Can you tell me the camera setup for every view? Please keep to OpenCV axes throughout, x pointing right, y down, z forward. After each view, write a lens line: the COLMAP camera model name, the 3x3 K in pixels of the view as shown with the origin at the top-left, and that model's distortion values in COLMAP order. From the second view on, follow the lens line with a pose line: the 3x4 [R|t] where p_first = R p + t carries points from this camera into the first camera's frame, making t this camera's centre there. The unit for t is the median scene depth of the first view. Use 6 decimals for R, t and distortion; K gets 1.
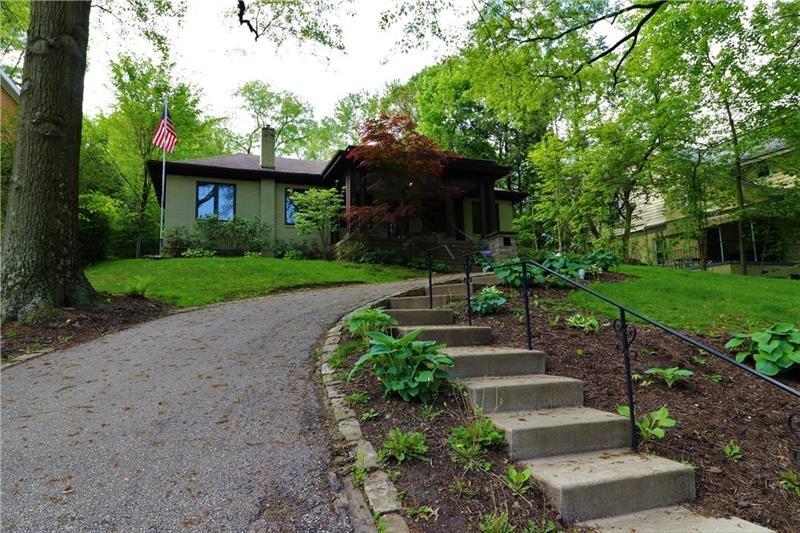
lens RADIAL K [[503.6, 0, 392.6], [0, 503.6, 260.0], [0, 0, 1]] dist [0.002656, 0.000412]
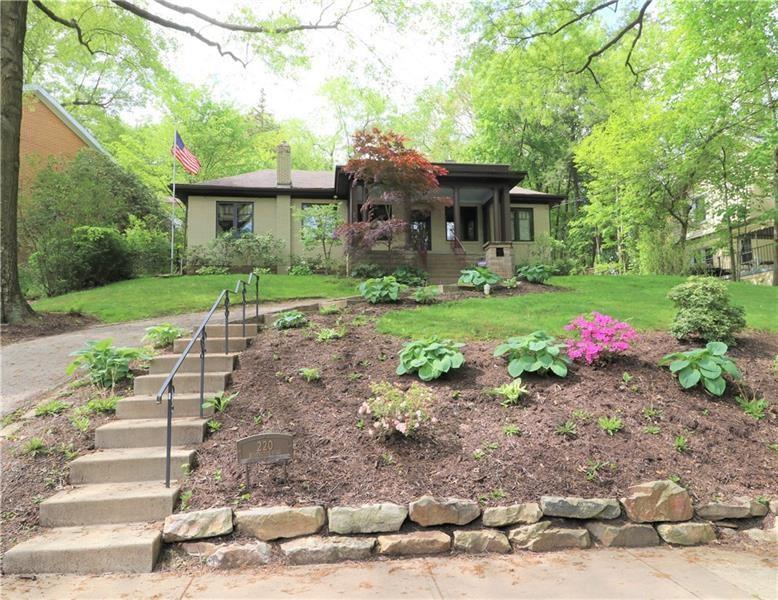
lens RADIAL K [[577.0, 0, 432.7], [0, 577.0, 288.0], [0, 0, 1]] dist [-0.011027, -0.003358]
pose [[0.983839, -0.015935, -0.178342, 0.269915], [0.023196, 0.998981, 0.038703, -0.012257], [0.177544, -0.042214, 0.983207, -0.105965]]
